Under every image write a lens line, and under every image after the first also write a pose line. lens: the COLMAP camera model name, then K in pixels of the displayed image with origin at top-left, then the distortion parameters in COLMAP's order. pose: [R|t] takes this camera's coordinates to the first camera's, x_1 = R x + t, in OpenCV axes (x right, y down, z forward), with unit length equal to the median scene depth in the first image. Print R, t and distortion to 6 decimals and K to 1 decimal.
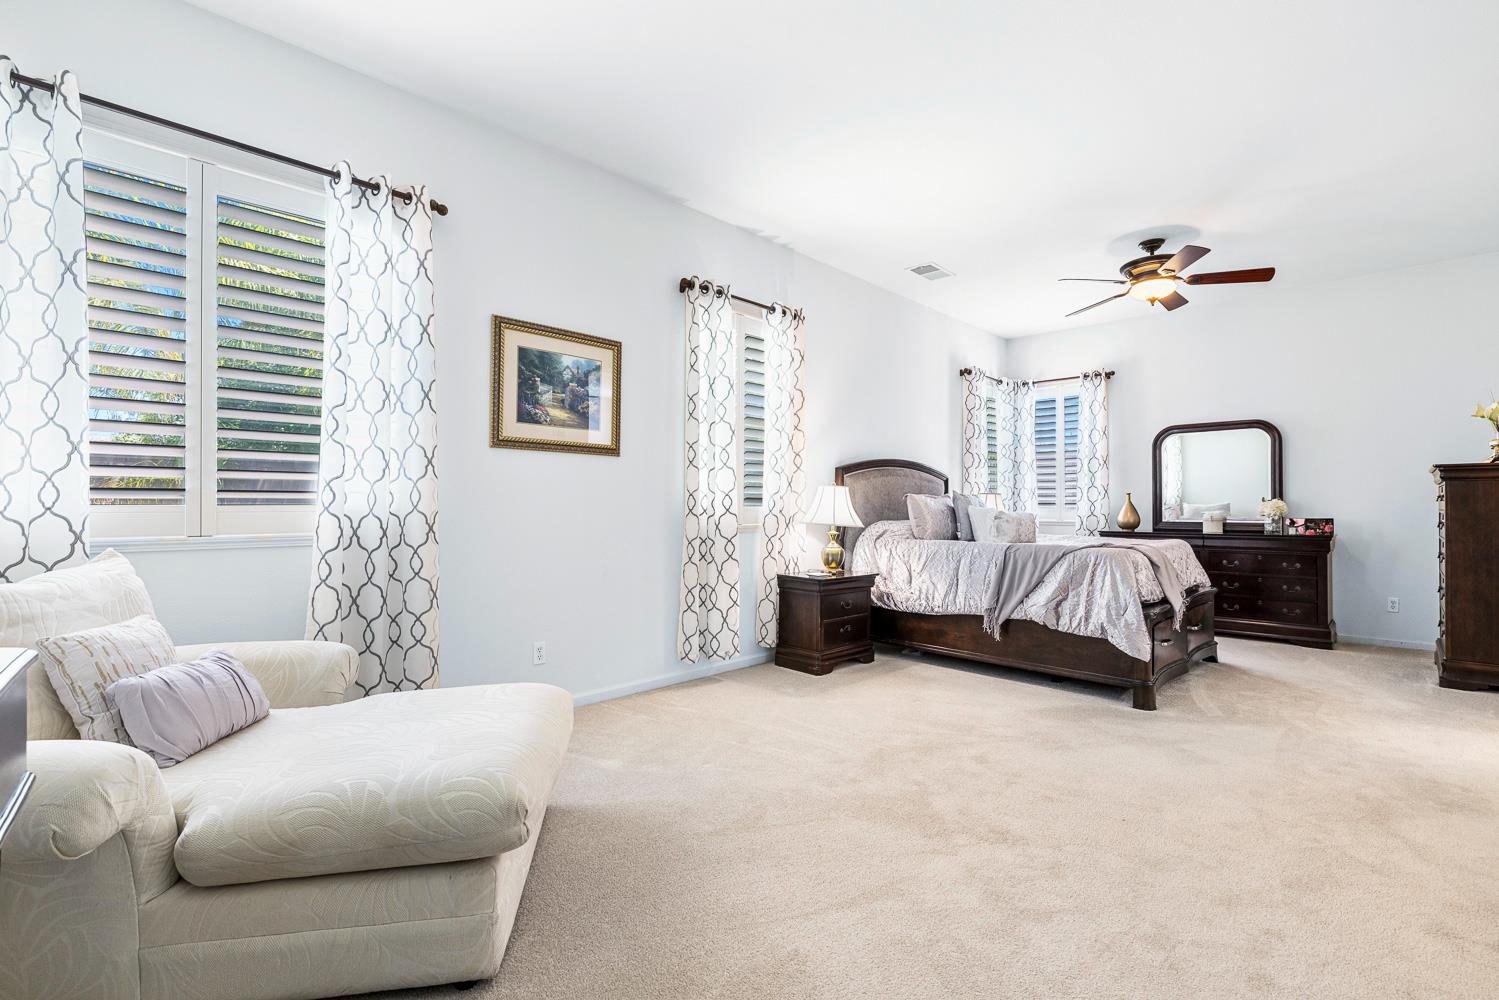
lens RADIAL K [[673.0, 0, 749.8], [0, 673.0, 504.8], [0, 0, 1]] dist [0.000006, 0.000360]
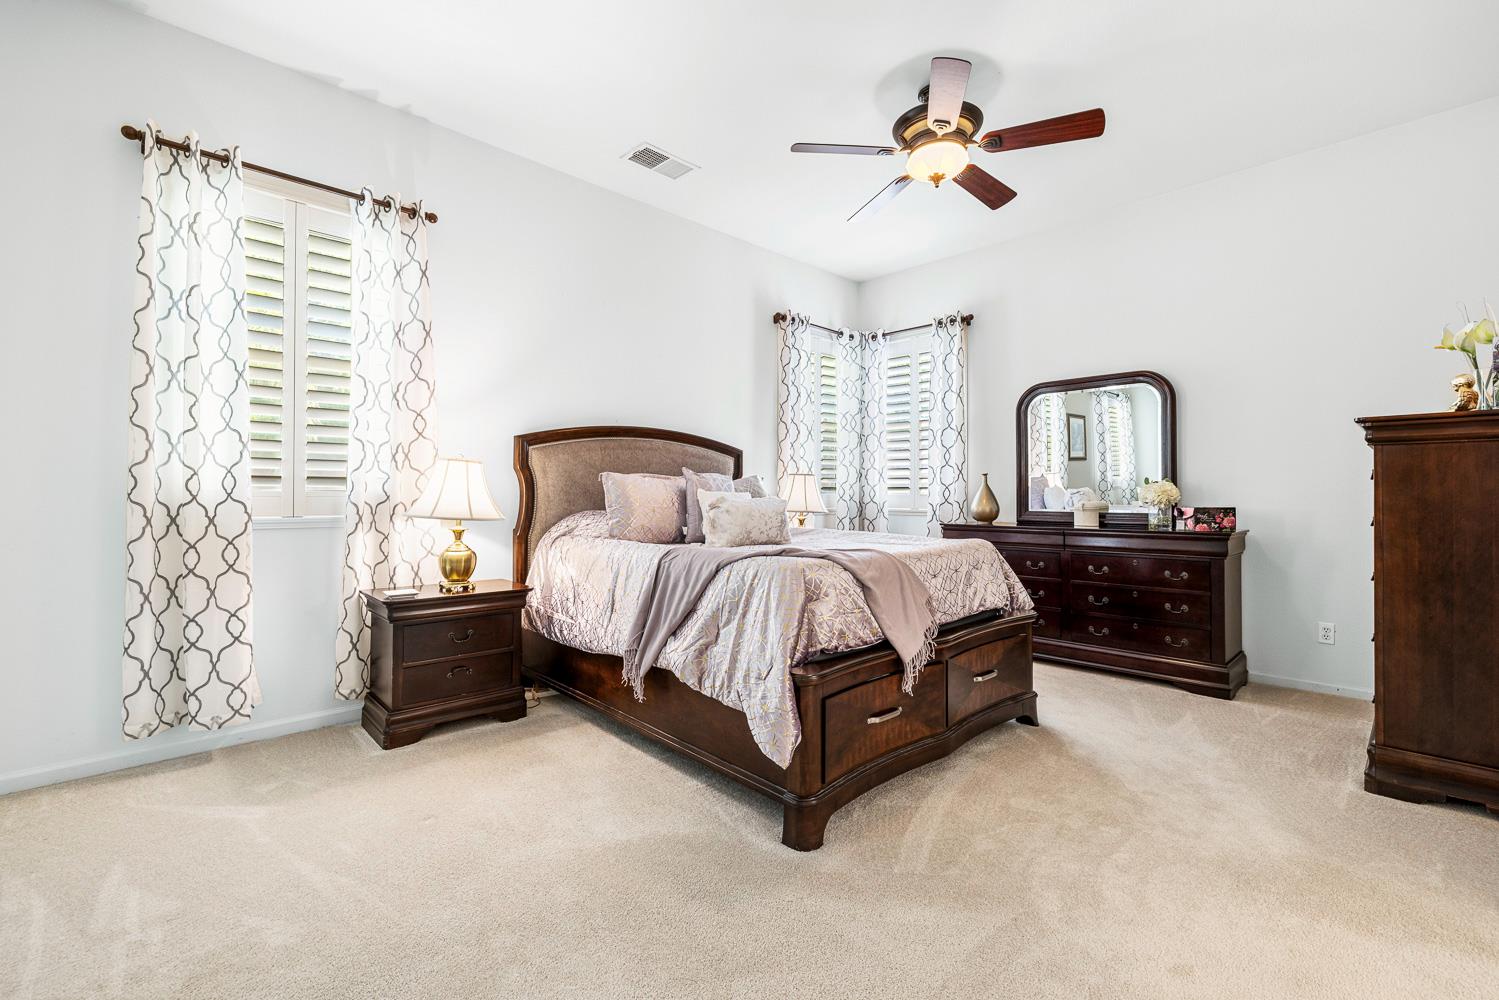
lens RADIAL K [[647.8, 0, 749.0], [0, 647.8, 494.8], [0, 0, 1]] dist [0.007898, -0.000538]
pose [[0.999423, -0.000394, -0.033966, 0.406500], [0.000528, 0.999992, 0.003940, 0.004478], [0.033965, -0.003956, 0.999415, 0.329000]]
